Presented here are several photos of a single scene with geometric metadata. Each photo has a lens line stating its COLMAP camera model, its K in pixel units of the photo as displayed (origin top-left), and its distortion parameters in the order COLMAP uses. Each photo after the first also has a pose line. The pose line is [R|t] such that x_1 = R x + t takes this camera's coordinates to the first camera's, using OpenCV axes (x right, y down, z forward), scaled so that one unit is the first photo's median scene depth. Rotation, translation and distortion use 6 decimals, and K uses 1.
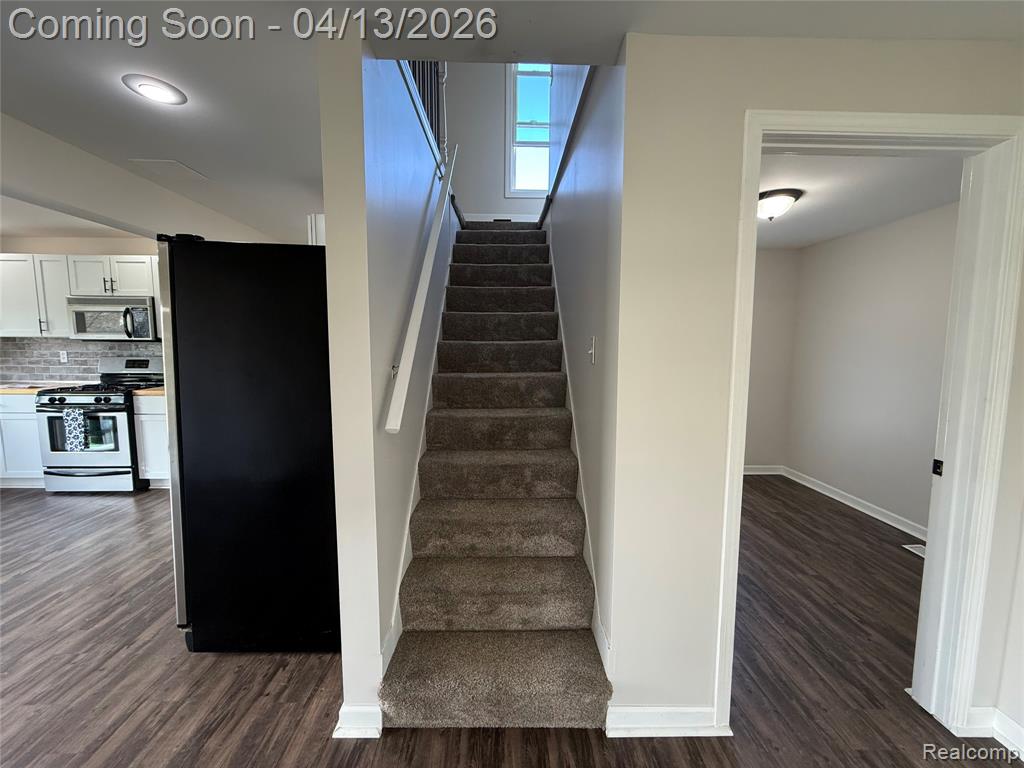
lens RADIAL K [[405.2, 0, 510.6], [0, 405.2, 382.0], [0, 0, 1]] dist [-0.000373, 0.000082]
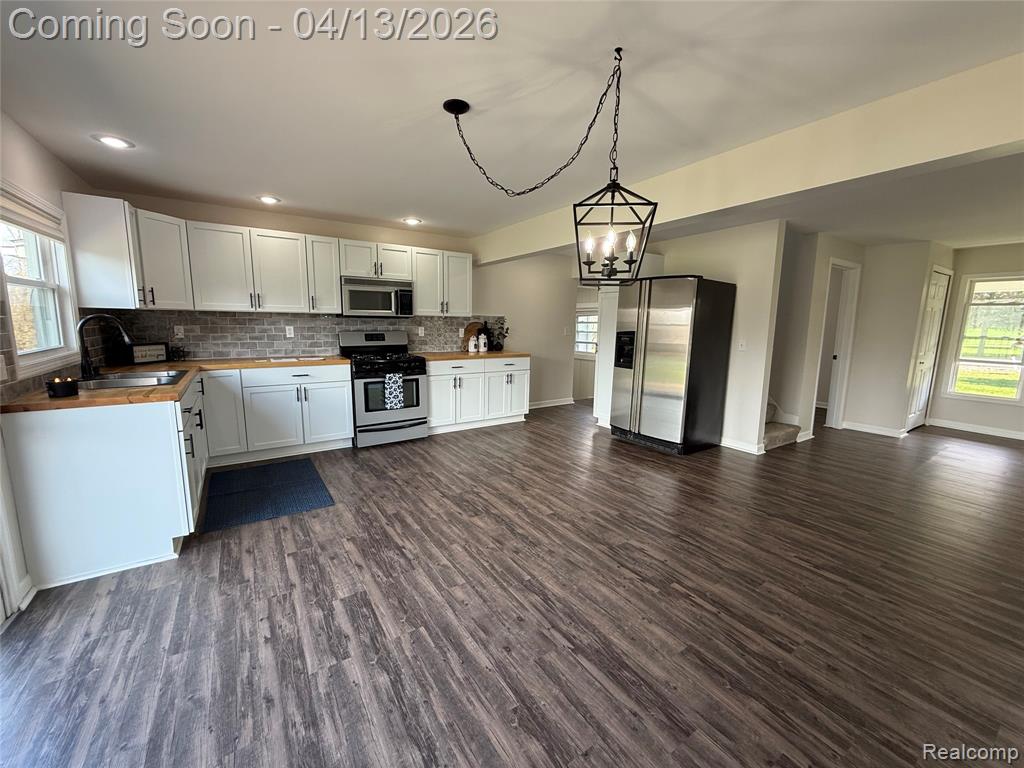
lens RADIAL K [[405.2, 0, 511.9], [0, 405.2, 382.0], [0, 0, 1]] dist [-0.000373, 0.000082]
pose [[0.843937, -0.075861, 0.531051, -1.365932], [0.046001, 0.996538, 0.069253, 0.022261], [-0.534466, -0.034016, 0.844505, -0.204823]]
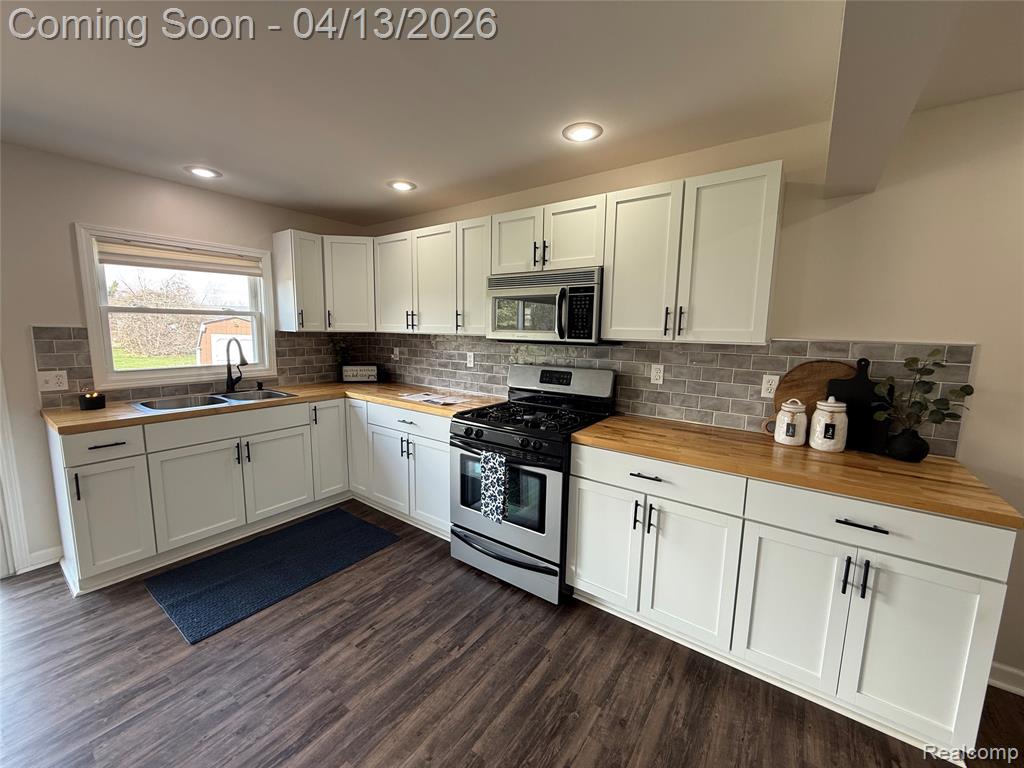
lens RADIAL K [[405.2, 0, 511.8], [0, 405.2, 382.2], [0, 0, 1]] dist [-0.000373, 0.000082]
pose [[0.797505, 0.083154, -0.597554, -0.663864], [-0.070725, 0.996512, 0.044281, -0.068677], [0.599153, 0.006948, 0.800605, 0.495392]]
